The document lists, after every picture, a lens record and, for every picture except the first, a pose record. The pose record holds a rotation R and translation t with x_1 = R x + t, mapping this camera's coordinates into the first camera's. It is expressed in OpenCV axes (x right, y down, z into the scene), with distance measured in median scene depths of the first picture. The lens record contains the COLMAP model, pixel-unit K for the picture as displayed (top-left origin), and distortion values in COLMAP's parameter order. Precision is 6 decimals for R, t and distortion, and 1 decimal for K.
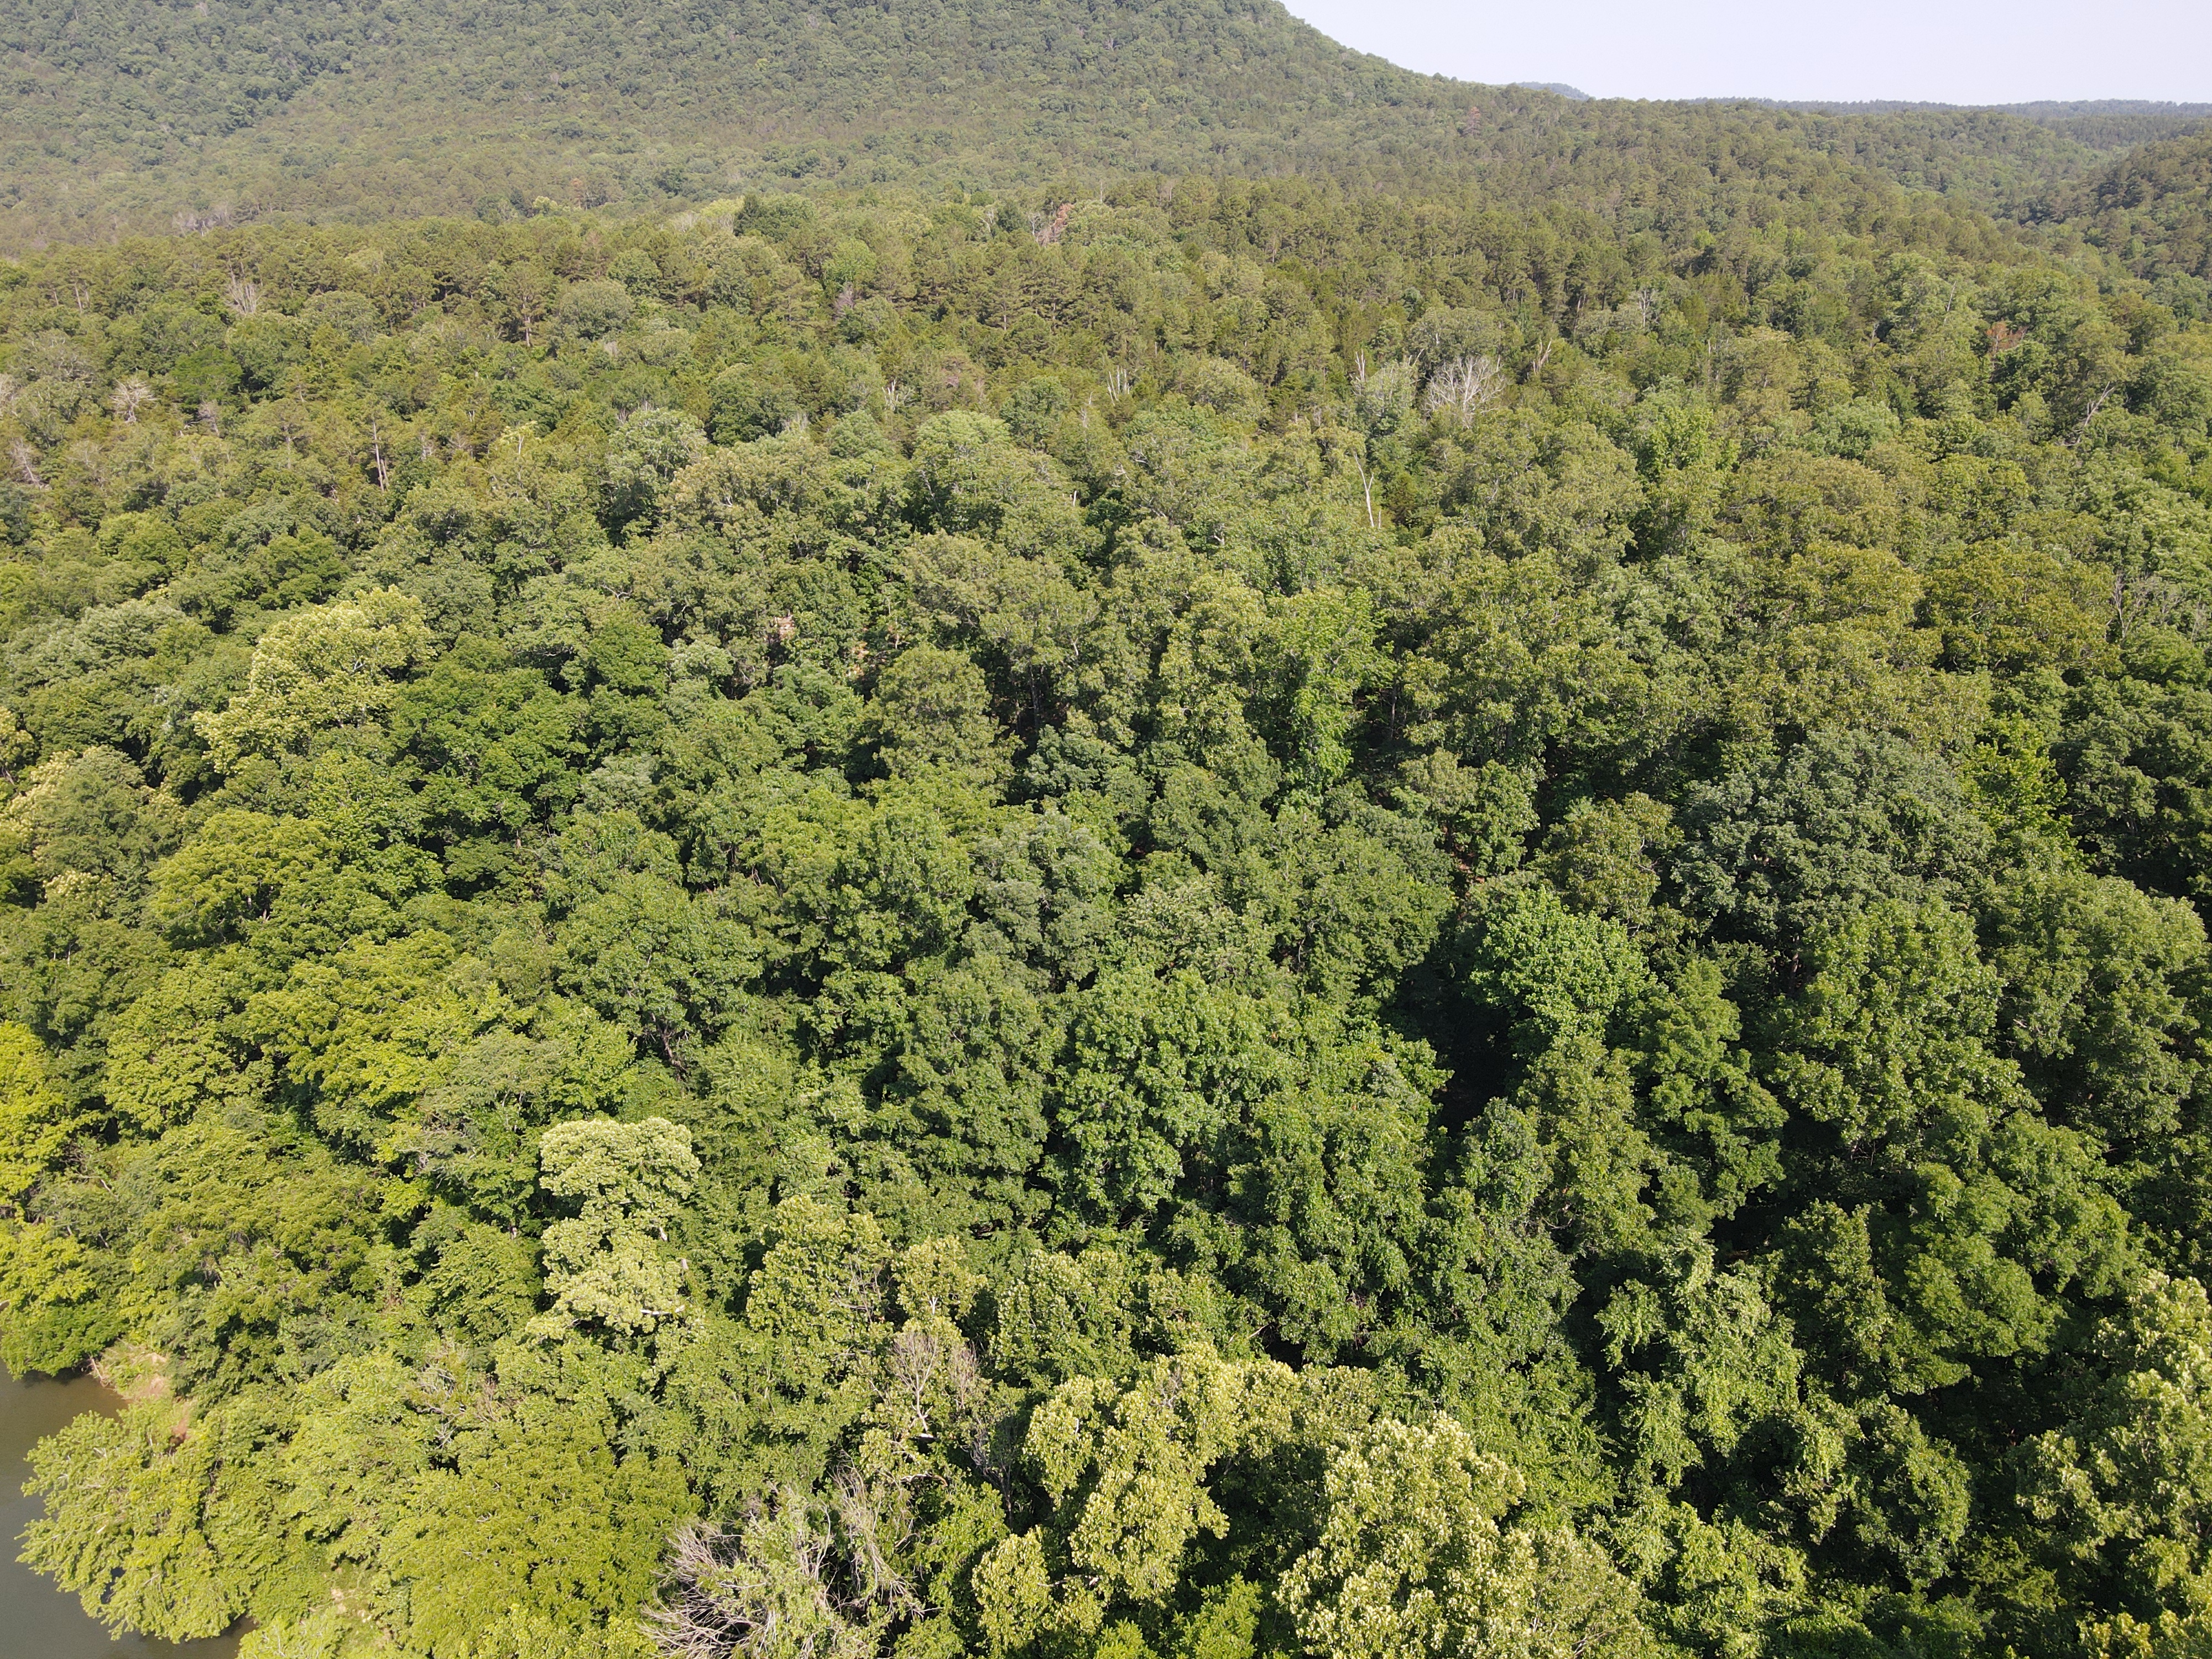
lens RADIAL K [[1600.4, 0, 1102.7], [0, 1600.4, 844.6], [0, 0, 1]] dist [0.005829, 0.005682]
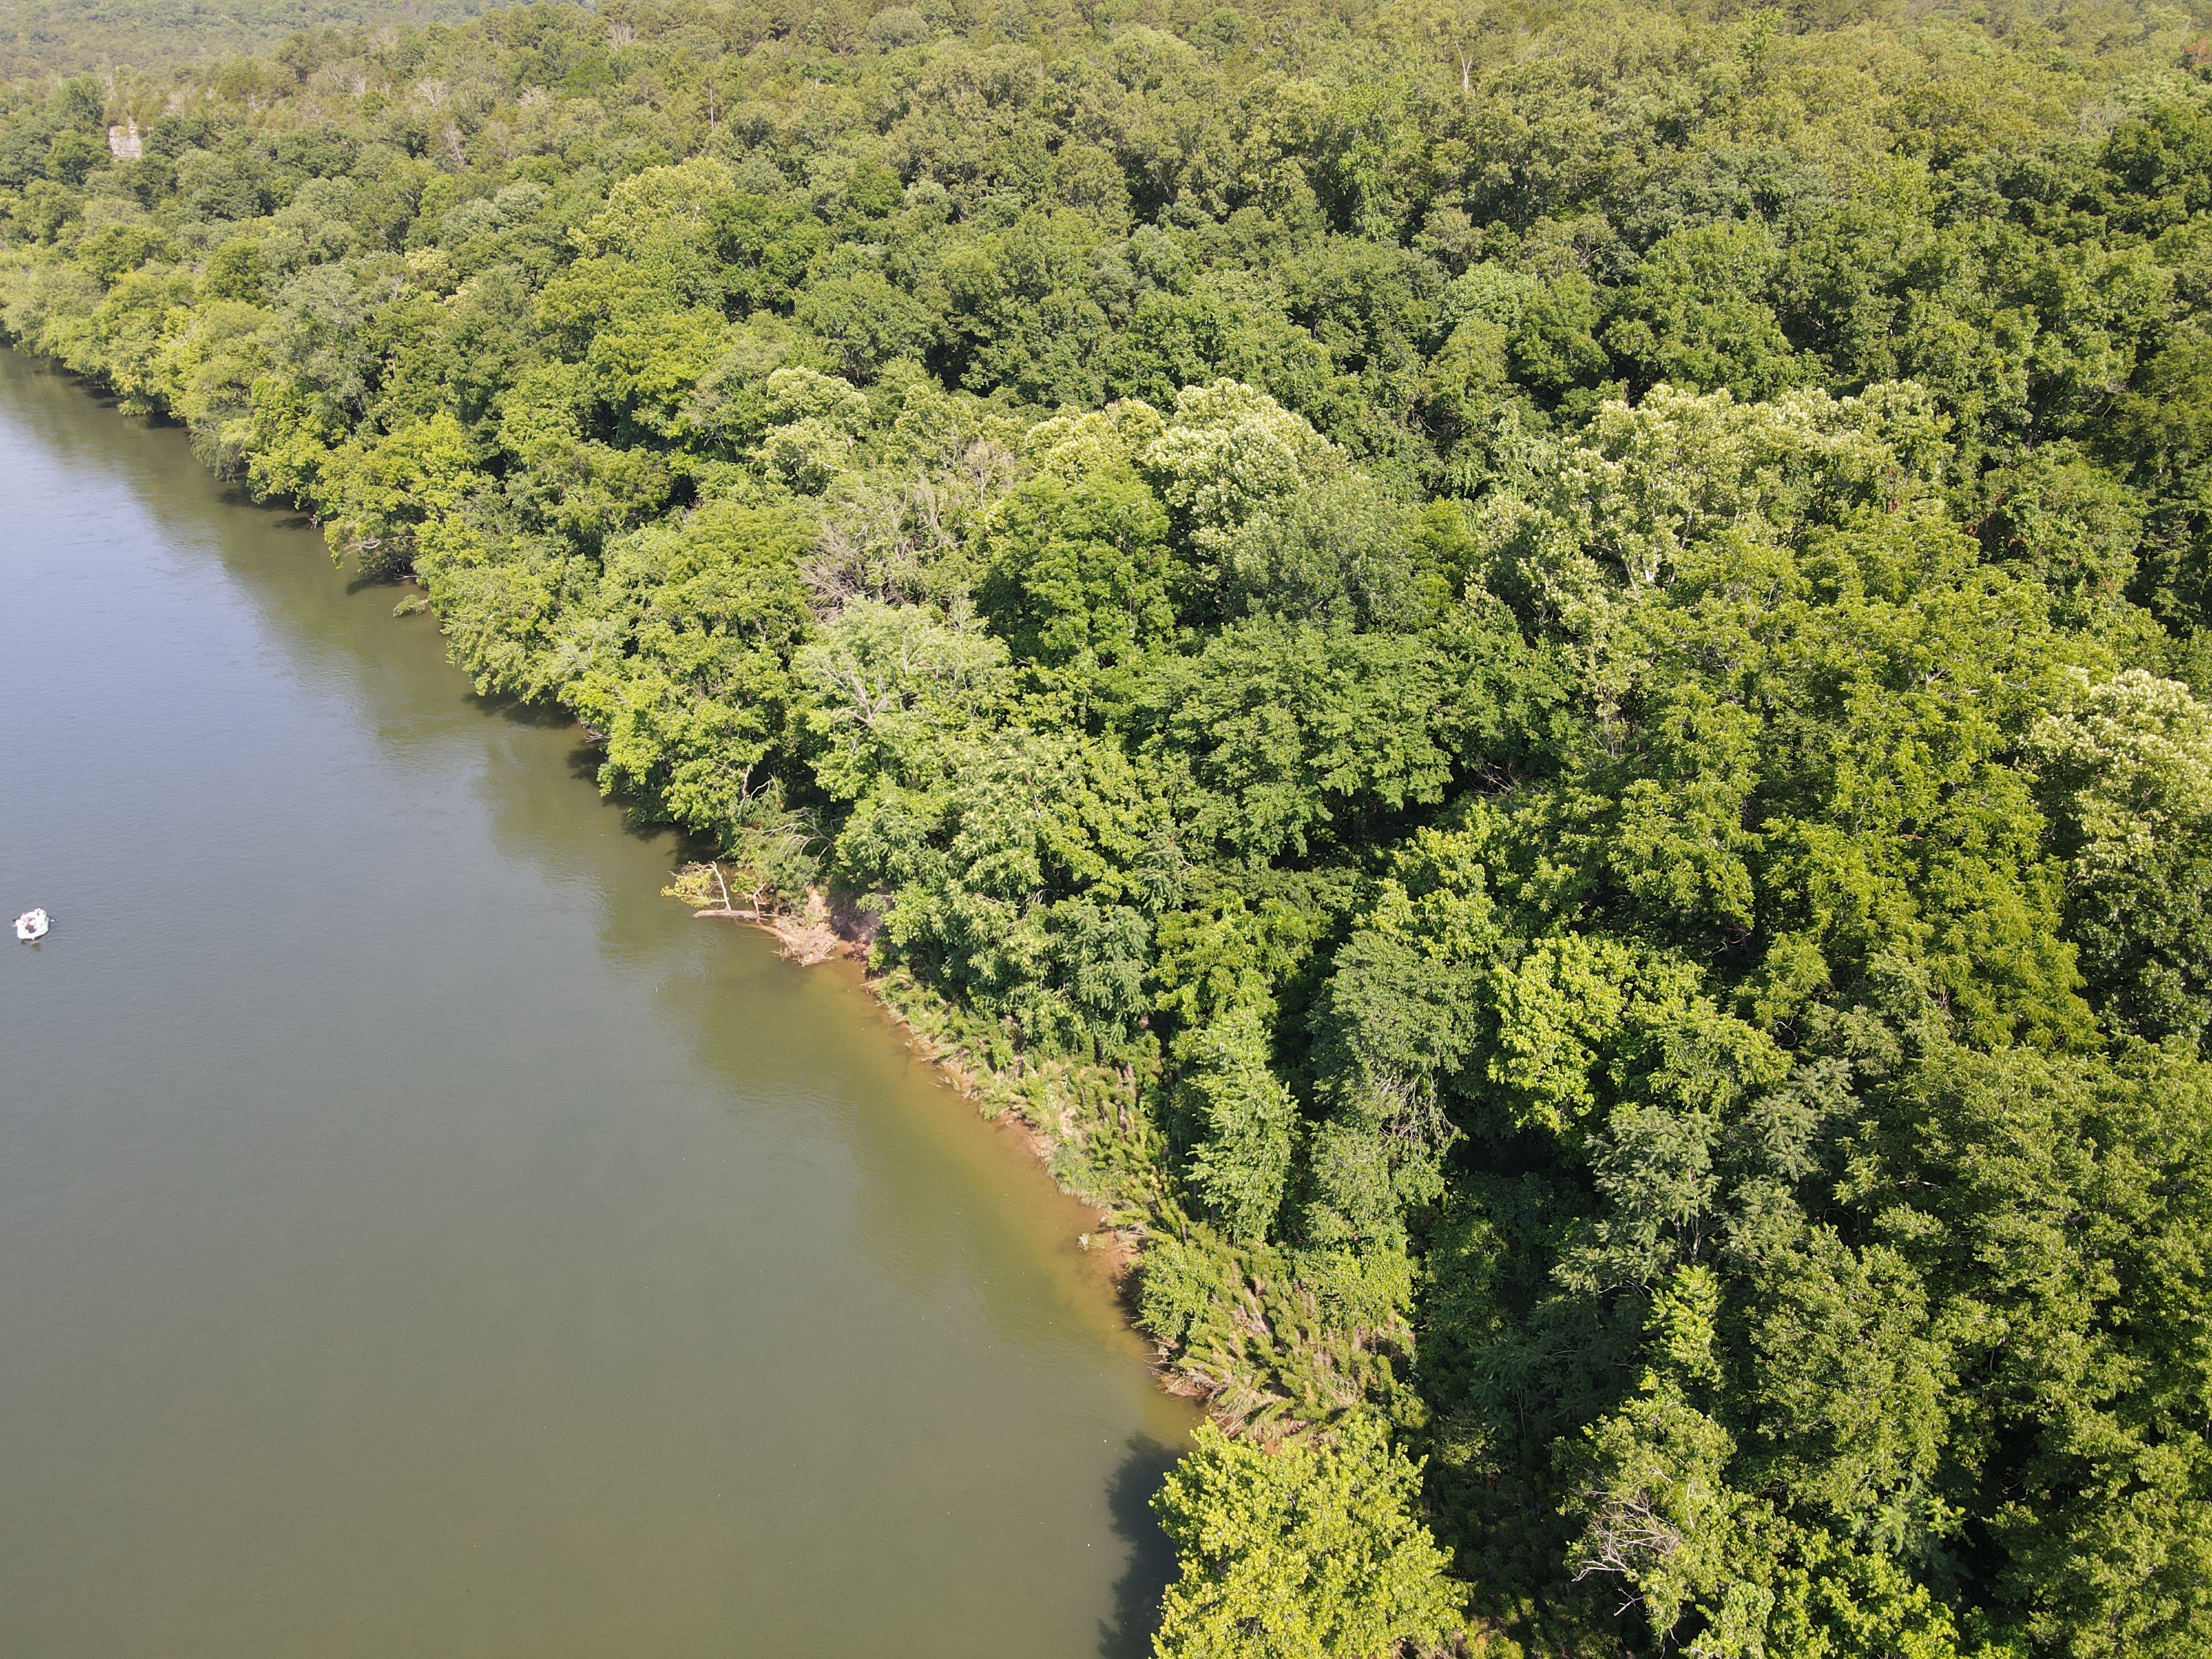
lens RADIAL K [[1600.4, 0, 1102.7], [0, 1600.4, 844.6], [0, 0, 1]] dist [0.005829, 0.005682]
pose [[0.980500, 0.085306, -0.177036, 0.171200], [-0.076963, 0.995598, 0.053483, 0.338671], [0.180819, -0.038814, 0.982750, -0.289242]]
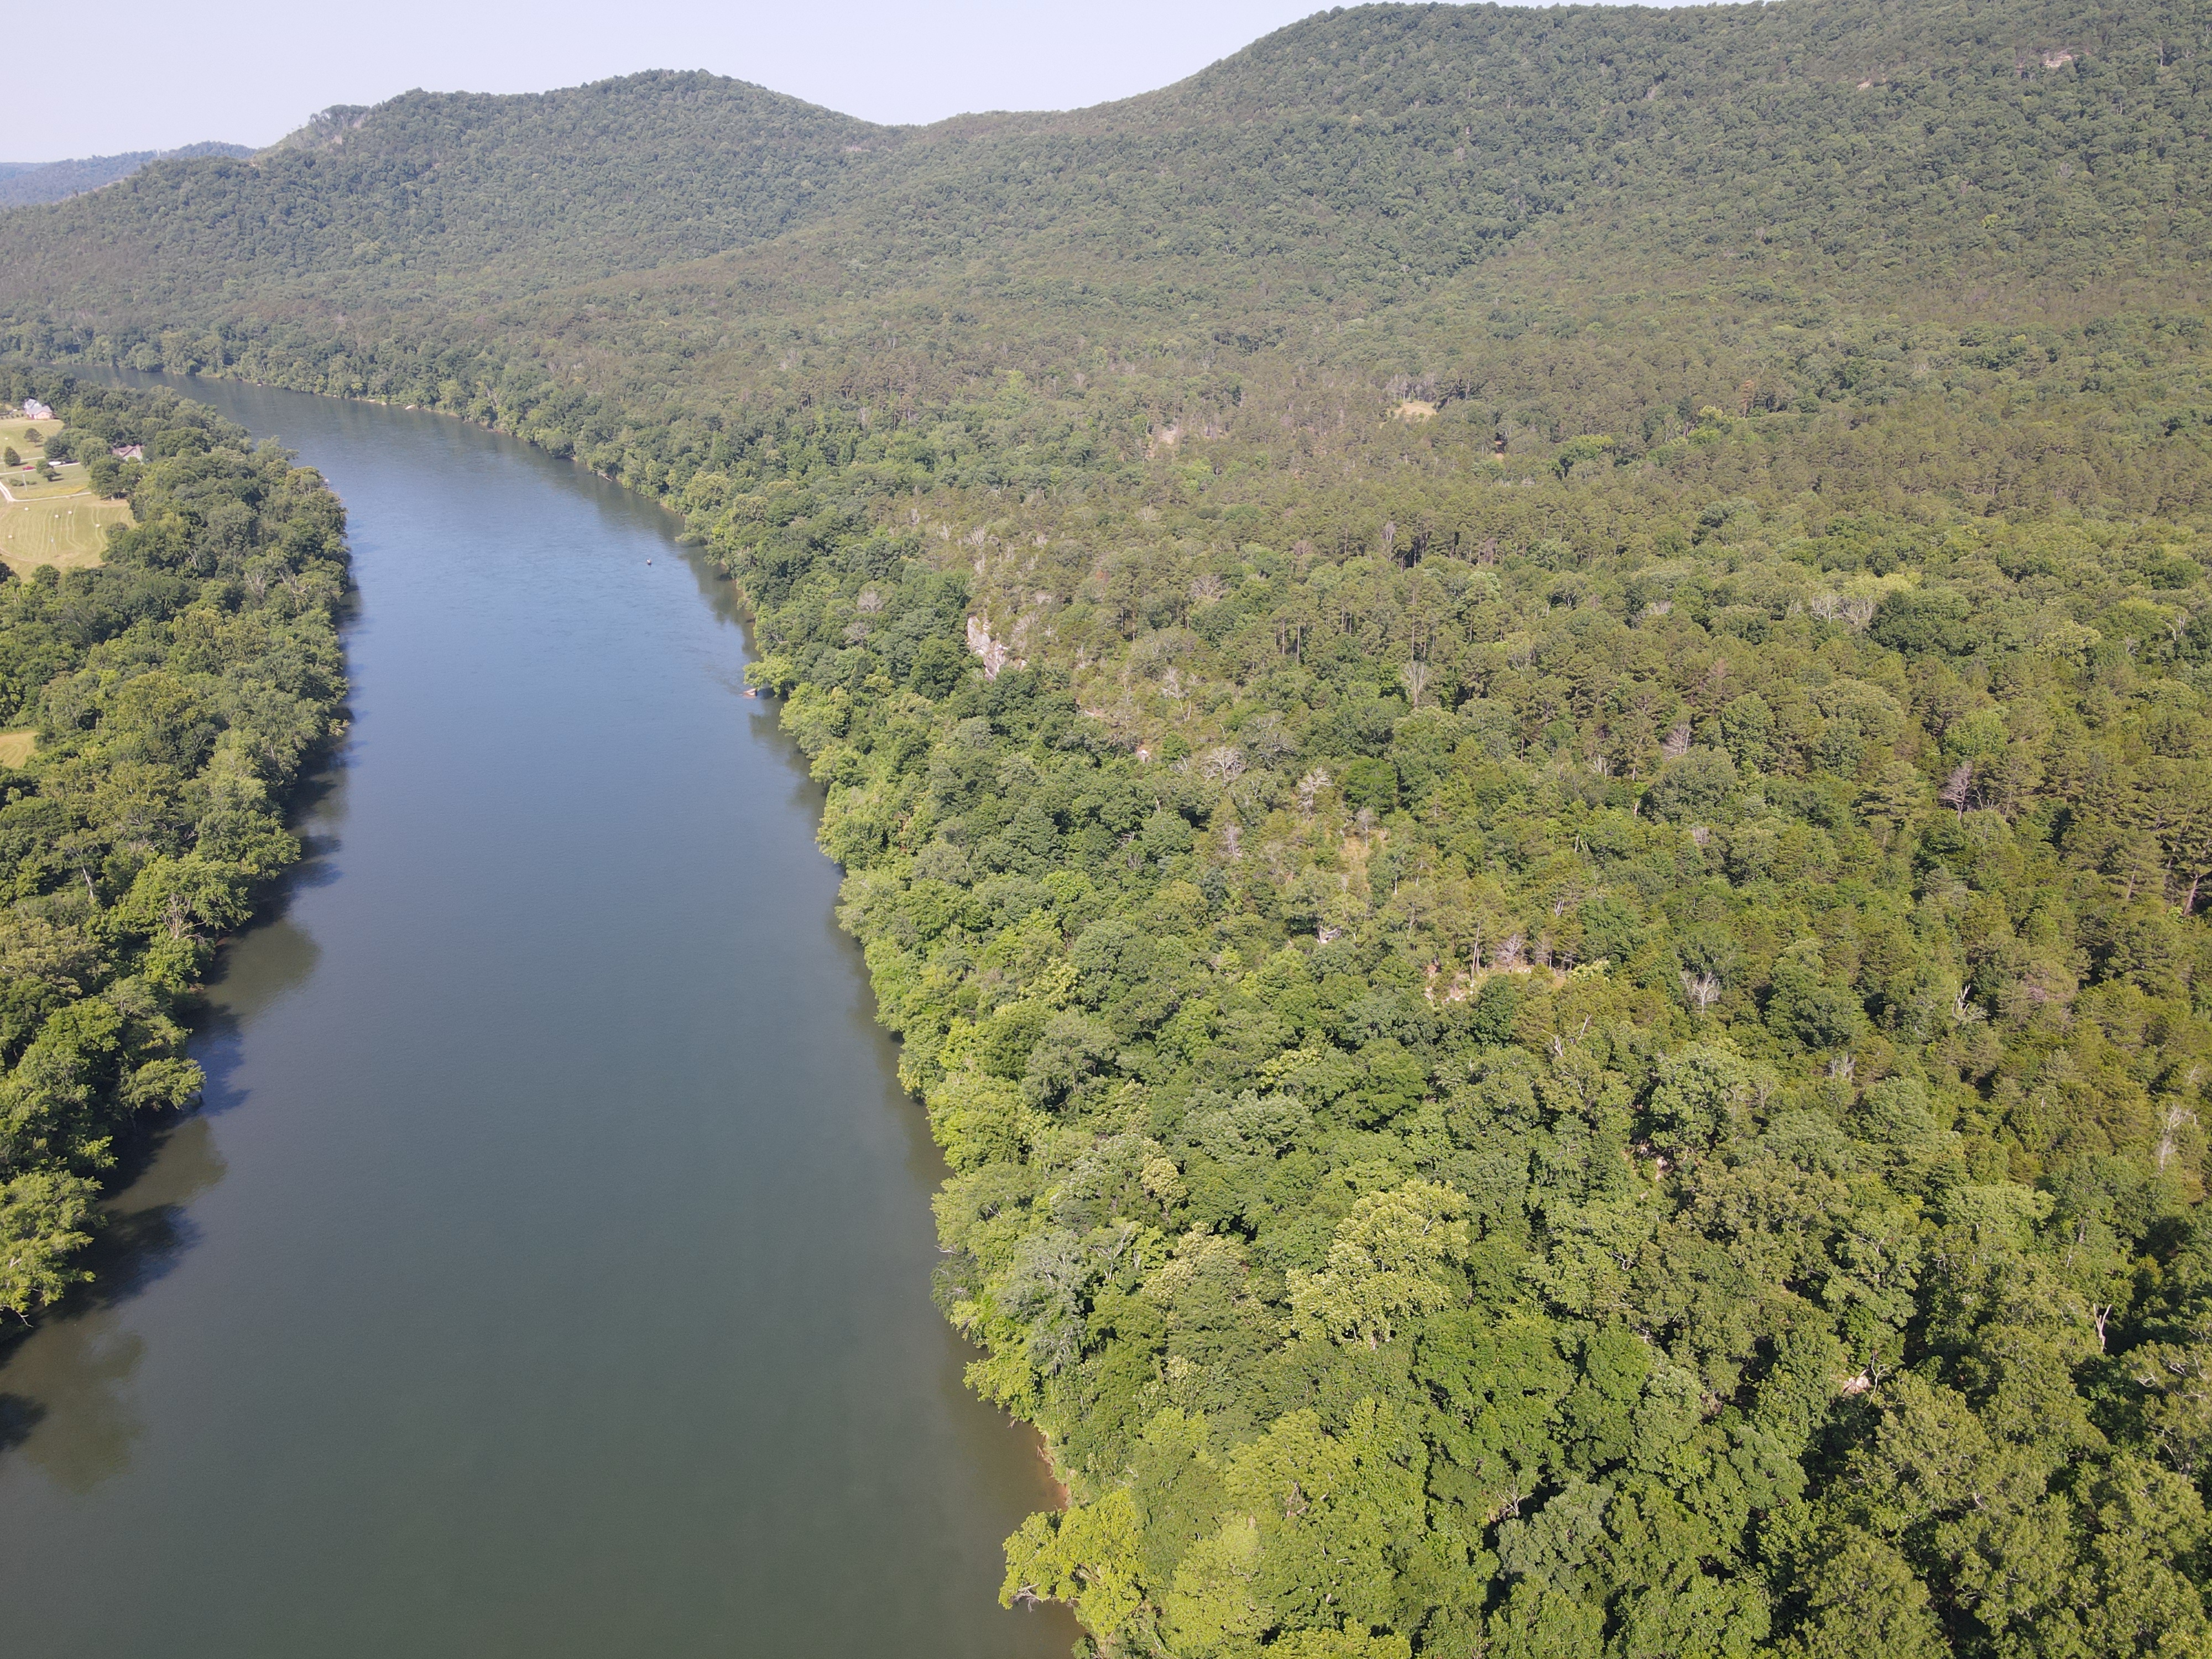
lens RADIAL K [[1619.0, 0, 1119.5], [0, 1619.0, 824.0], [0, 0, 1]] dist [0.010399, 0.005350]
pose [[0.793756, 0.219608, -0.567207, 0.003775], [-0.232243, 0.971316, 0.051066, -0.482628], [0.562152, 0.091196, 0.821991, -0.221722]]
